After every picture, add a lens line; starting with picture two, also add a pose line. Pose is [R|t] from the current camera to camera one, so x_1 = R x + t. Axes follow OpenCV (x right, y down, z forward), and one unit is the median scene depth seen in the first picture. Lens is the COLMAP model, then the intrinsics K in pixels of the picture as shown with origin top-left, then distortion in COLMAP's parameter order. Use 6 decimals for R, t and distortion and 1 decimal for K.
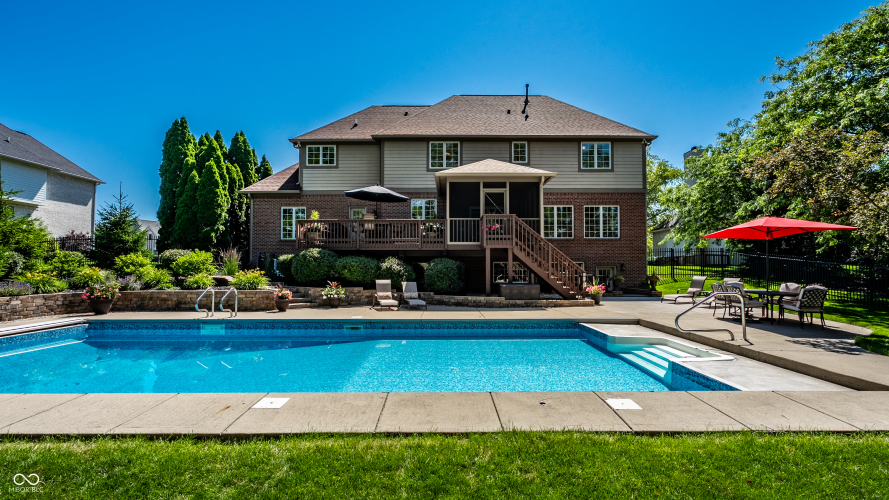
lens RADIAL K [[408.3, 0, 448.6], [0, 408.3, 254.2], [0, 0, 1]] dist [0.001288, 0.000582]
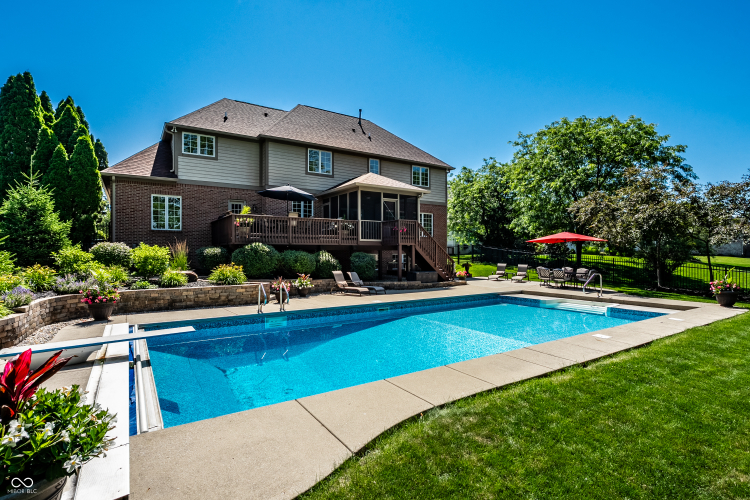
lens RADIAL K [[370.8, 0, 373.2], [0, 370.8, 254.1], [0, 0, 1]] dist [0.002374, 0.000363]
pose [[0.843569, -0.002427, 0.537015, -0.564726], [-0.014733, 0.999509, 0.027659, -0.015412], [-0.536818, -0.031244, 0.843119, 0.030369]]
